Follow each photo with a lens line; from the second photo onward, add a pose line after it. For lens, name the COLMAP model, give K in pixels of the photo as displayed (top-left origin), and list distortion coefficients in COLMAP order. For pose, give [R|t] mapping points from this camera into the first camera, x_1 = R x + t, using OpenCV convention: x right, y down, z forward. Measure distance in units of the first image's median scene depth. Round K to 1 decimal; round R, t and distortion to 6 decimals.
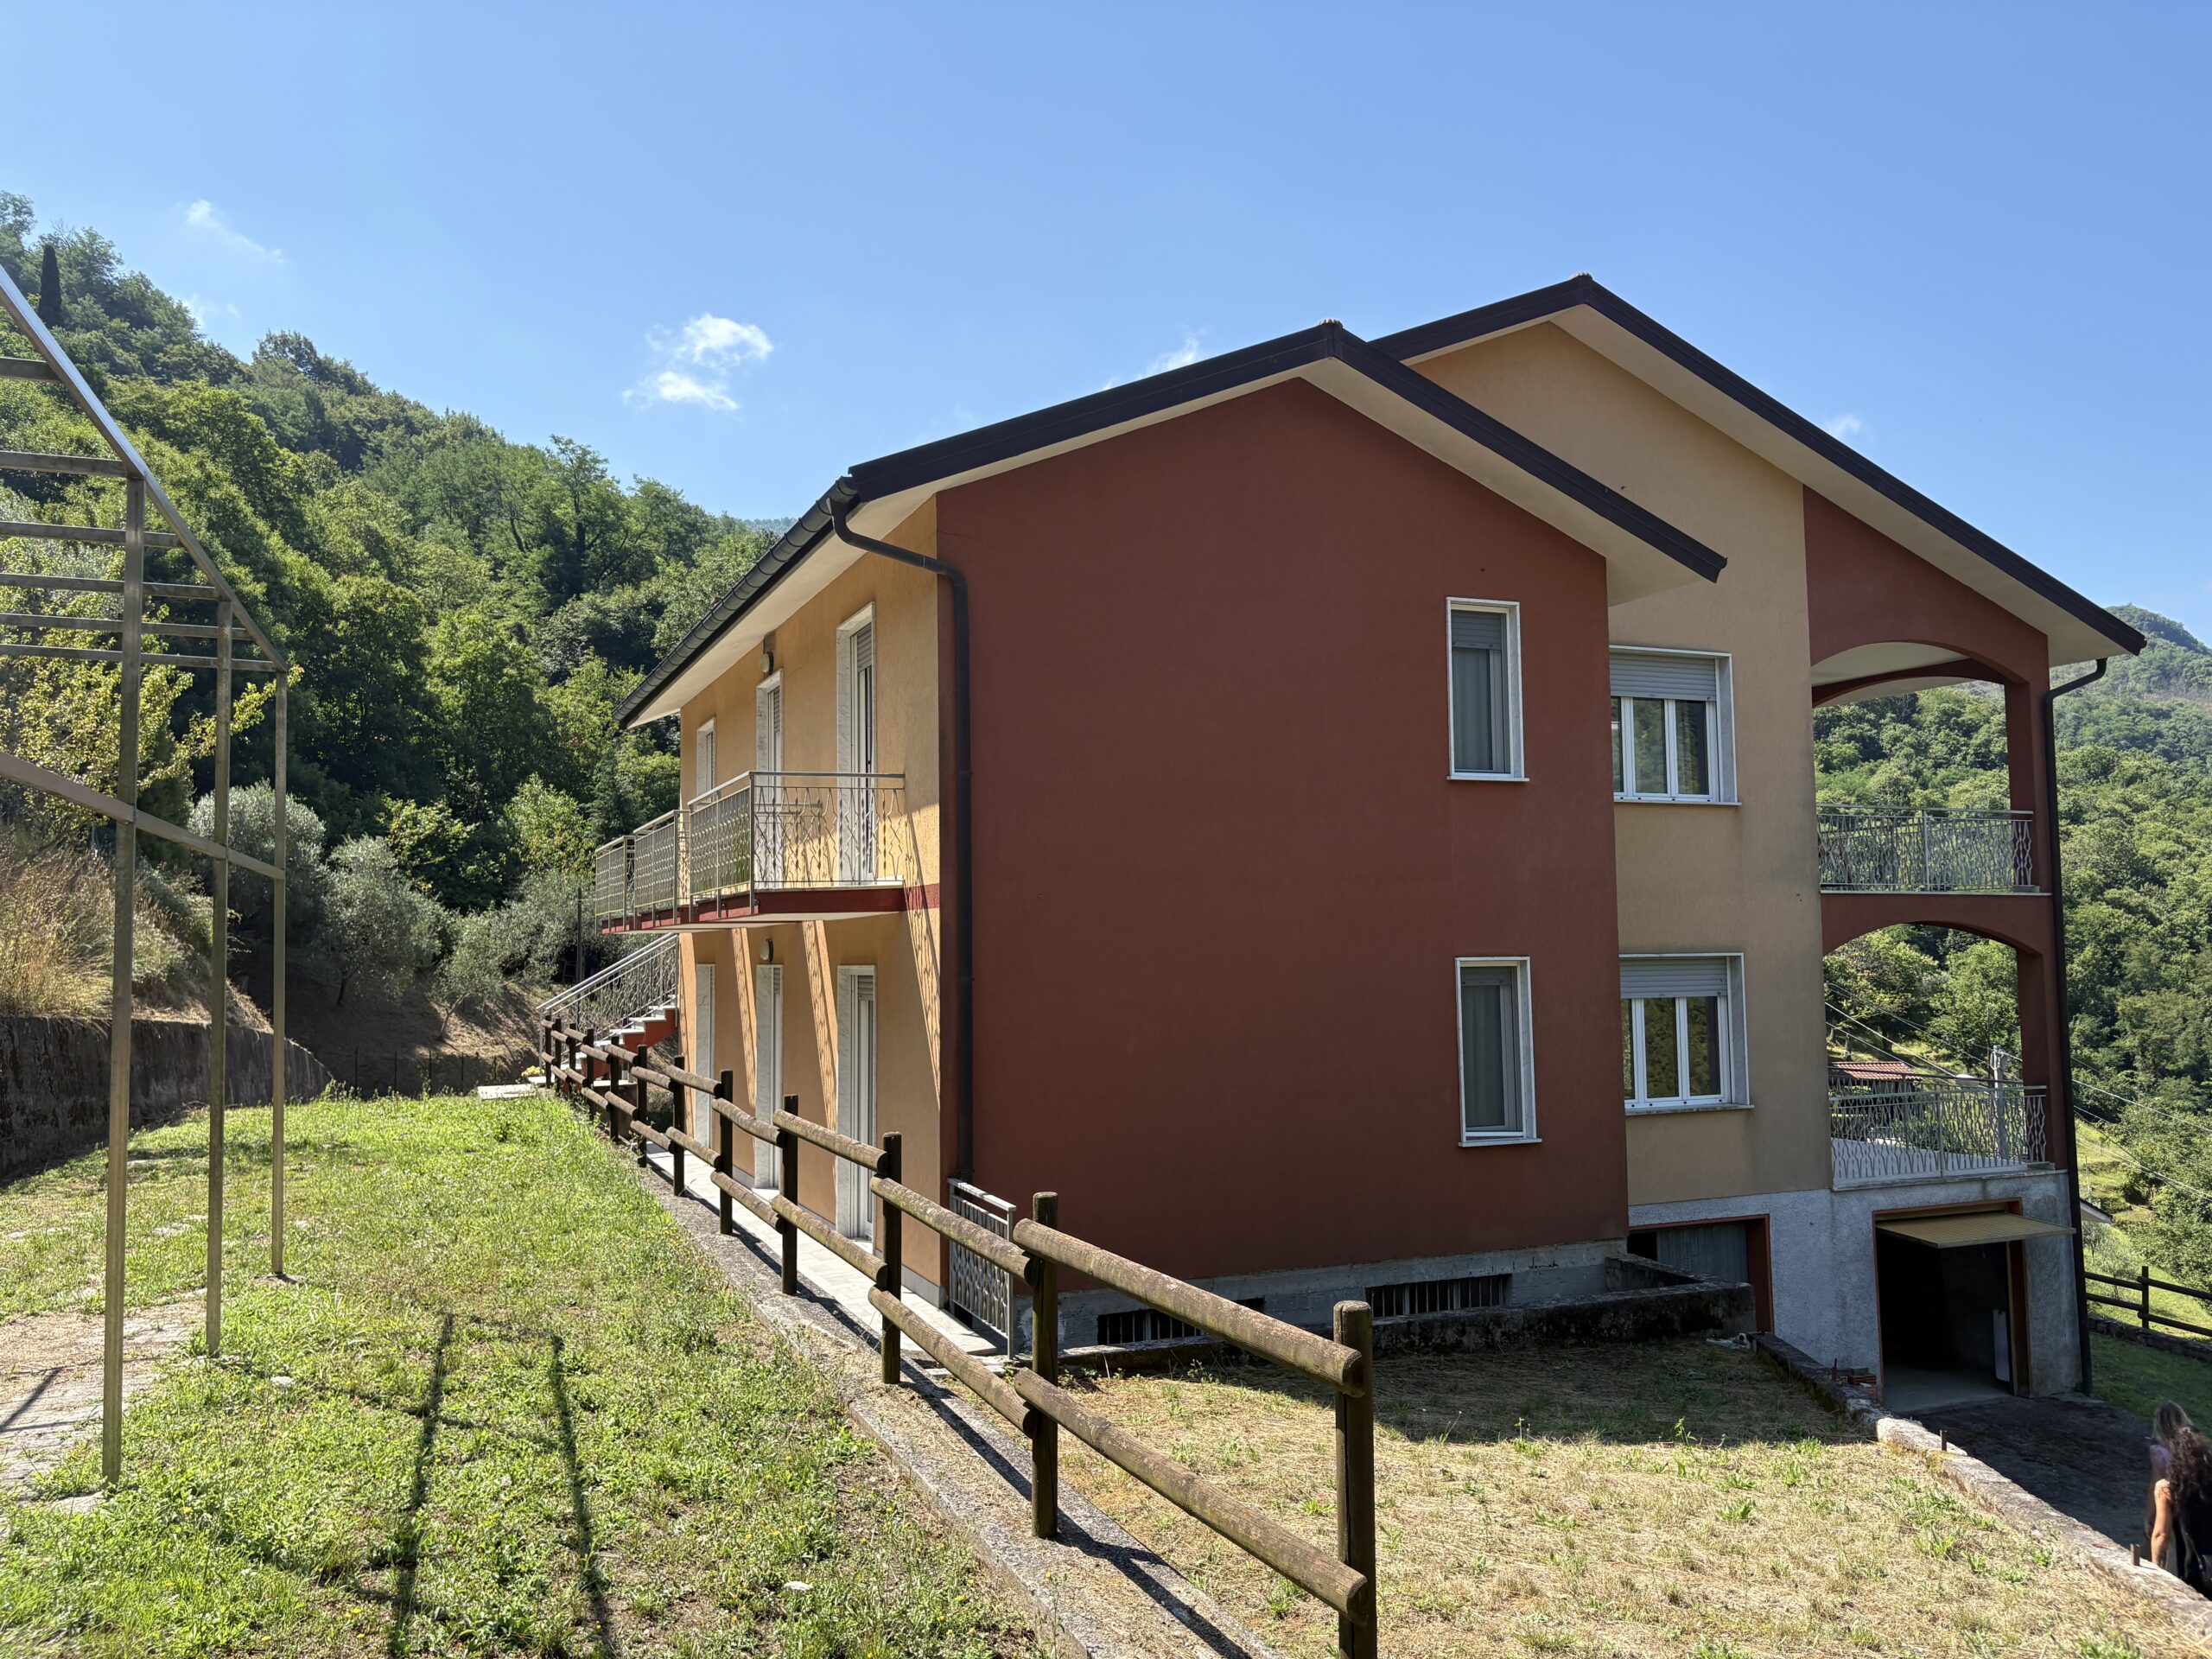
lens RADIAL K [[1672.3, 0, 1111.3], [0, 1672.3, 835.8], [0, 0, 1]] dist [0.049963, -0.033707]
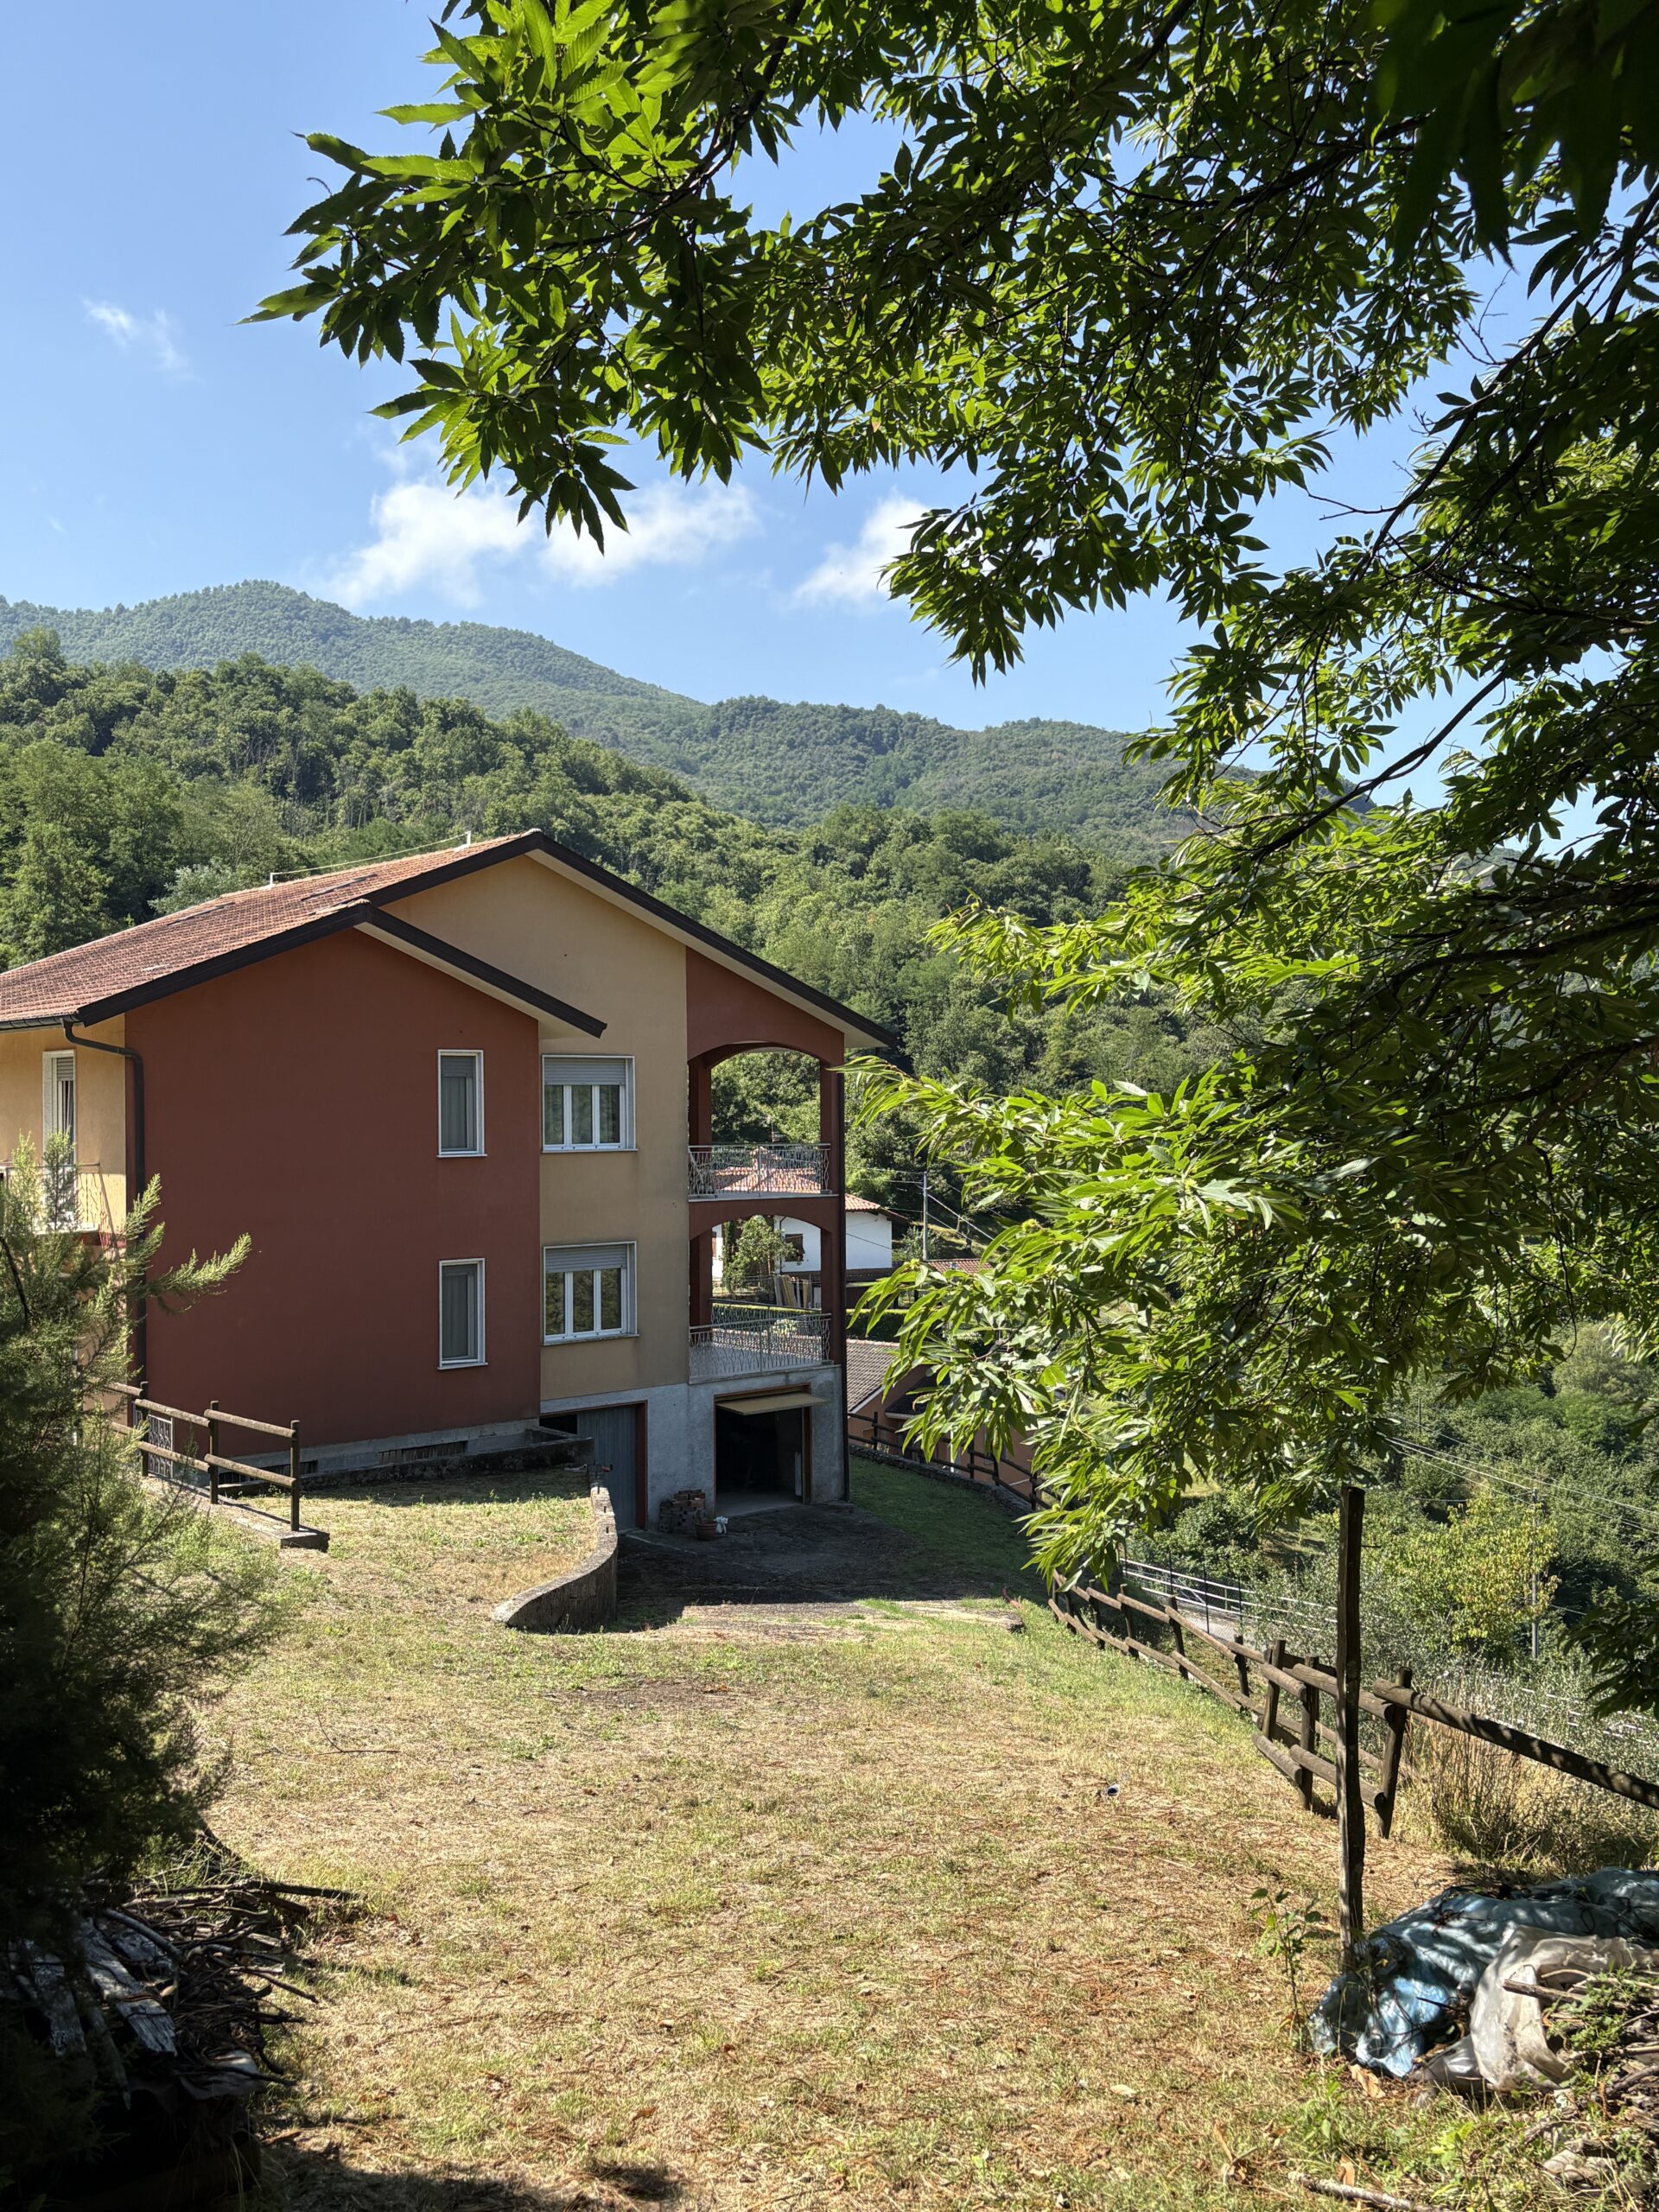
lens RADIAL K [[1973.9, 0, 822.2], [0, 1973.9, 1093.5], [0, 0, 1]] dist [0.186754, -0.610943]
pose [[0.955820, 0.006698, 0.293878, -0.002256], [-0.022900, 0.998399, 0.051726, -0.024287], [-0.293061, -0.056170, 0.954442, -0.120079]]
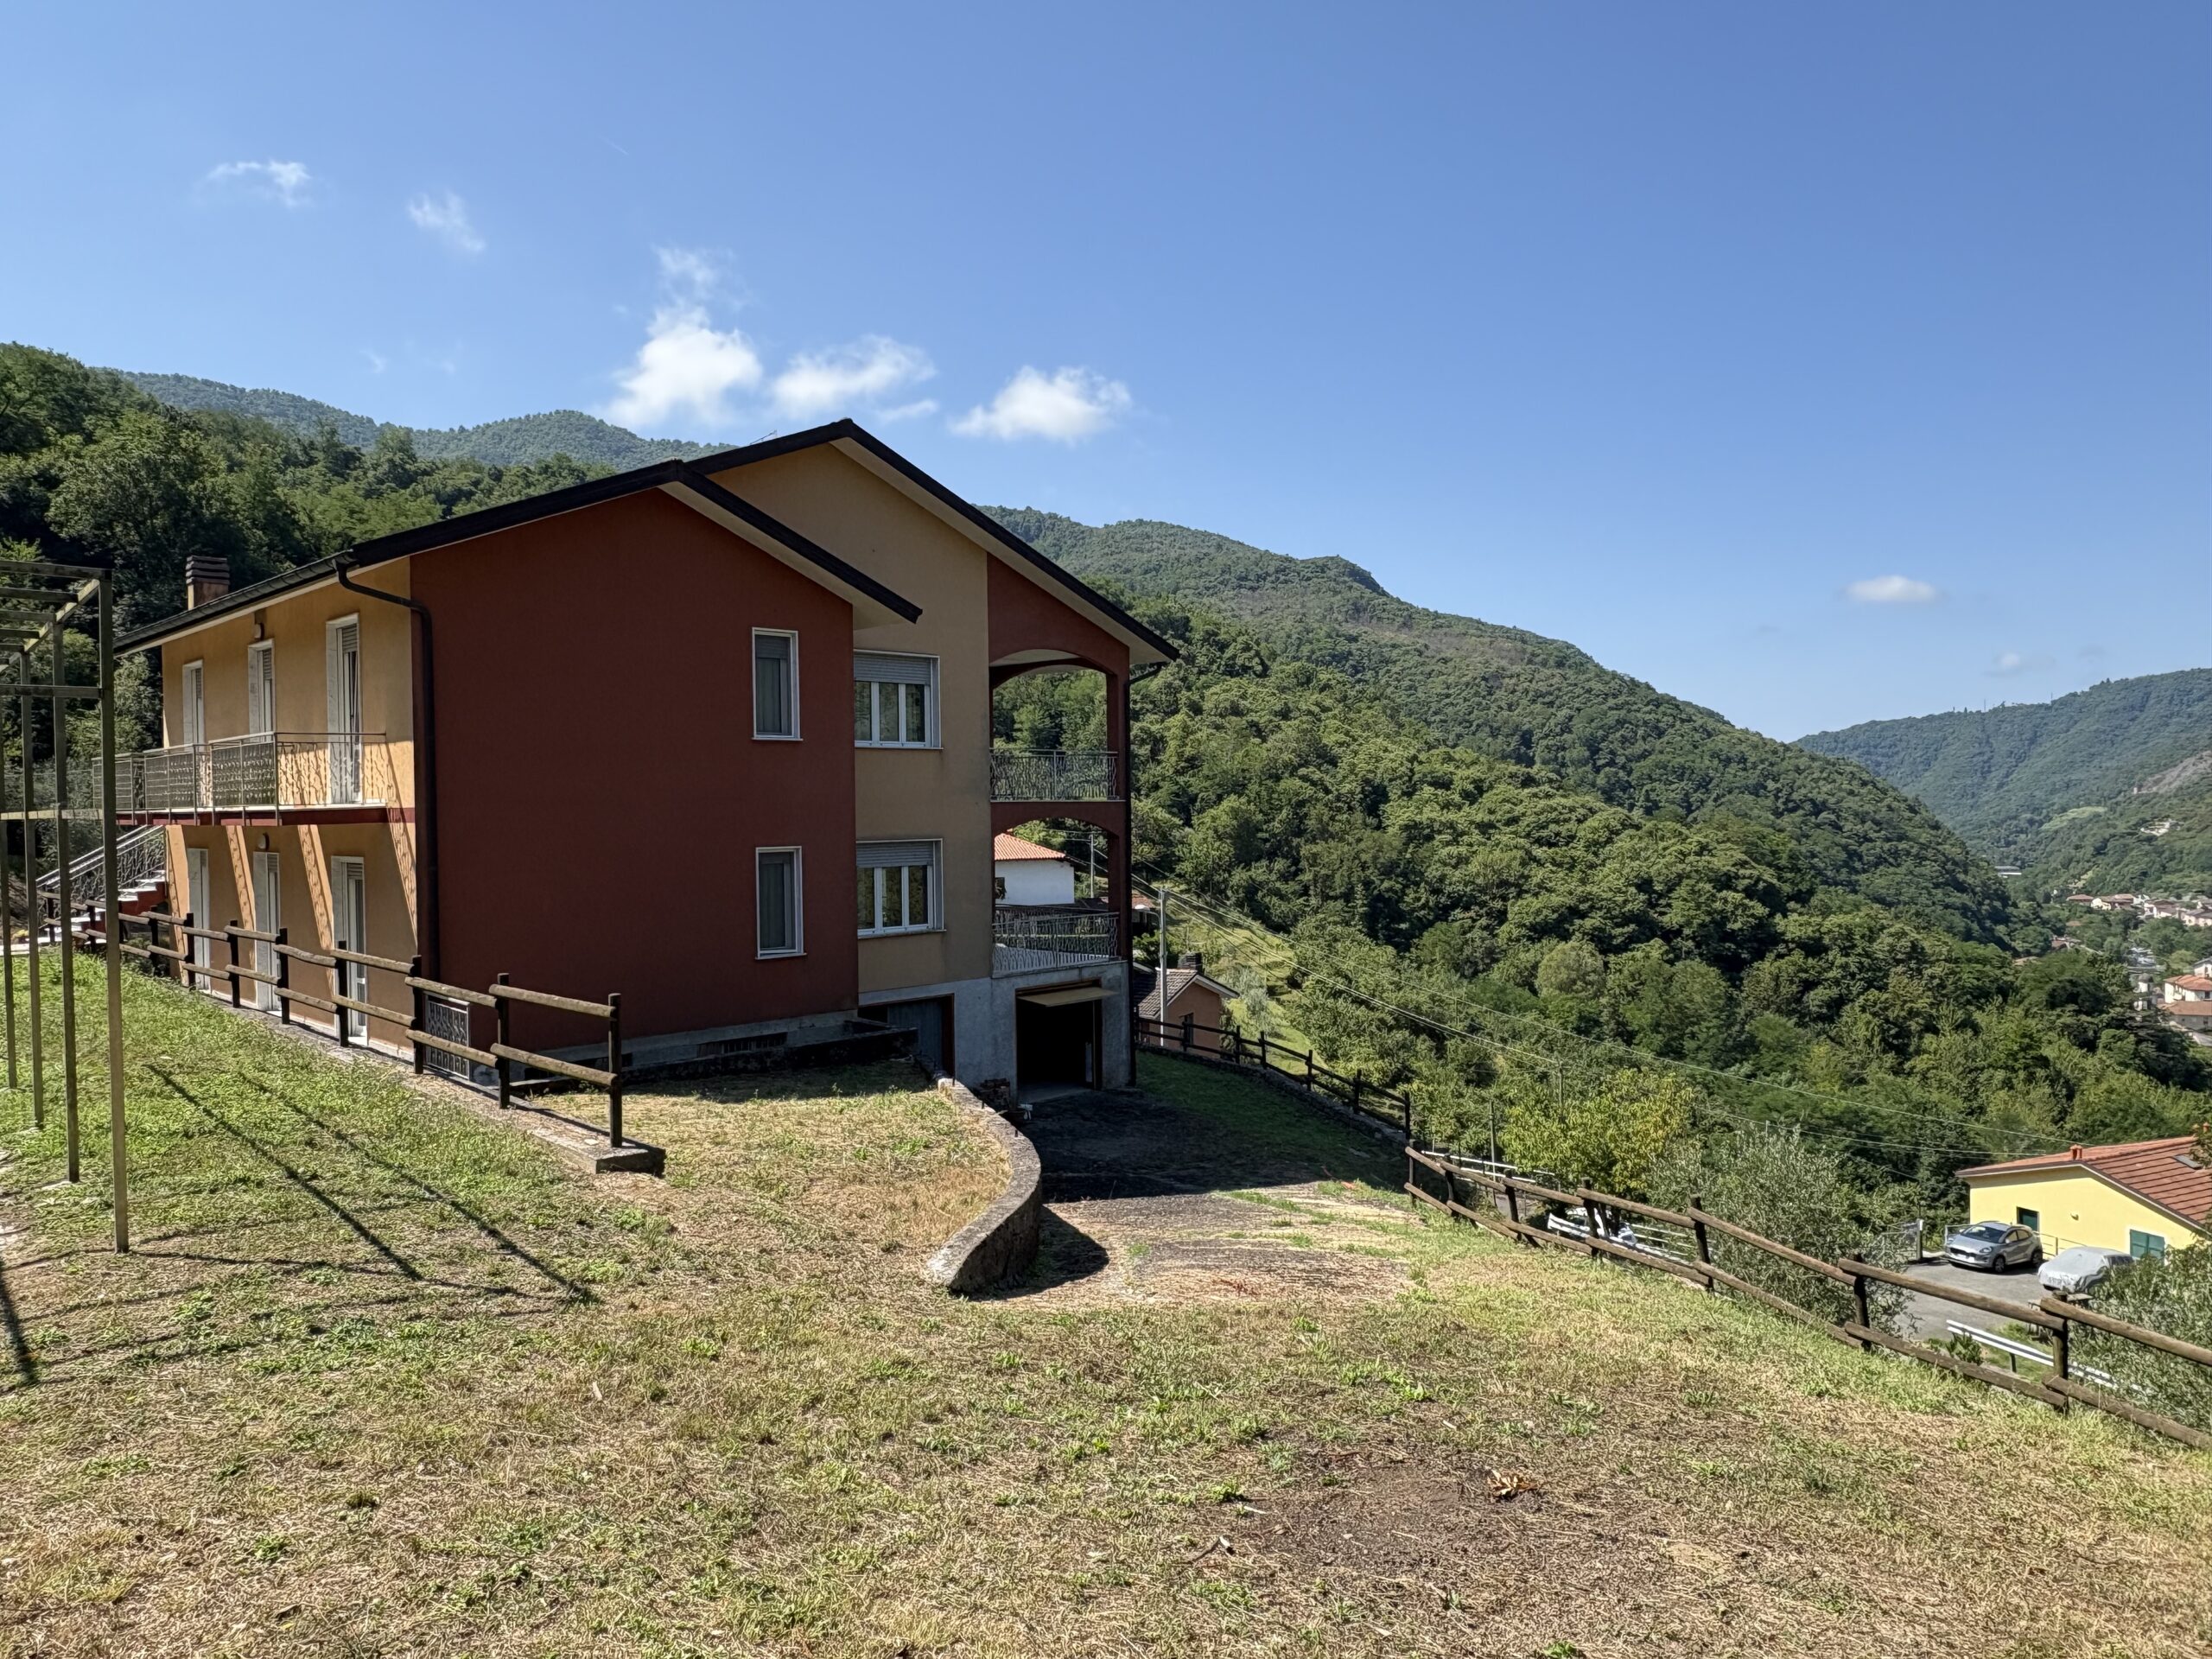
lens RADIAL K [[1425.7, 0, 1104.2], [0, 1425.7, 827.2], [0, 0, 1]] dist [-0.004264, 0.006050]
pose [[0.928094, -0.004309, 0.372322, 0.000069], [-0.025594, 0.996830, 0.075337, -0.007088], [-0.371466, -0.079450, 0.925041, -0.049065]]
